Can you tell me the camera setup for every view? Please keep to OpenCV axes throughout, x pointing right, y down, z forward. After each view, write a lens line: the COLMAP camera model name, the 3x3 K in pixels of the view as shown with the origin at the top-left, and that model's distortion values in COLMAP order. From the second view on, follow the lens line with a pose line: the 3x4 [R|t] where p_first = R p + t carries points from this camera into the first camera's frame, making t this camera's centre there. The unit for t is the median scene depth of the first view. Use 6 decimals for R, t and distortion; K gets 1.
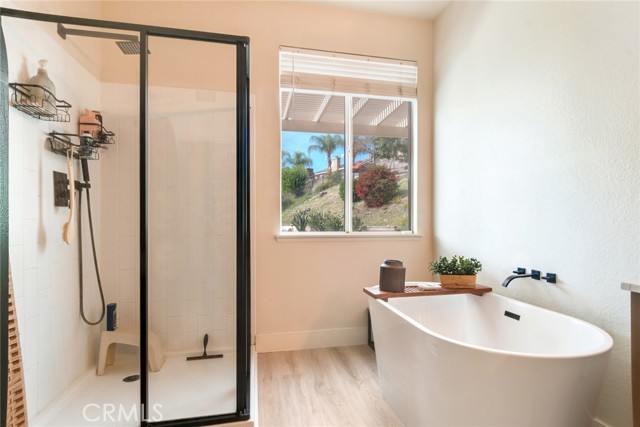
lens RADIAL K [[340.8, 0, 337.7], [0, 340.8, 223.1], [0, 0, 1]] dist [-0.000437, -0.000908]
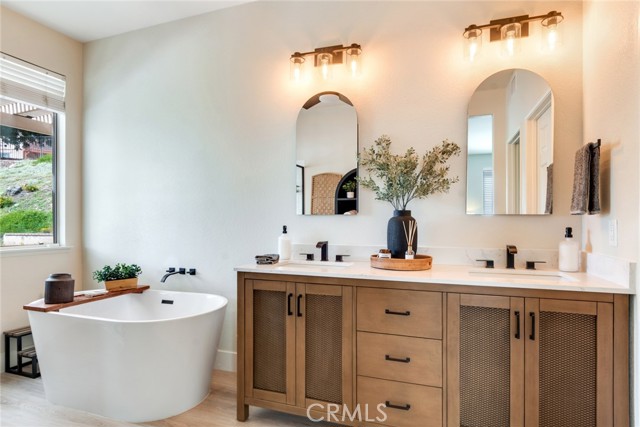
lens RADIAL K [[340.8, 0, 320.7], [0, 340.8, 218.8], [0, 0, 1]] dist [-0.000437, -0.000908]
pose [[0.548964, 0.010723, 0.835777, -0.285401], [0.007121, 0.999821, -0.017505, -0.039129], [-0.835816, 0.015561, 0.548789, -0.275108]]
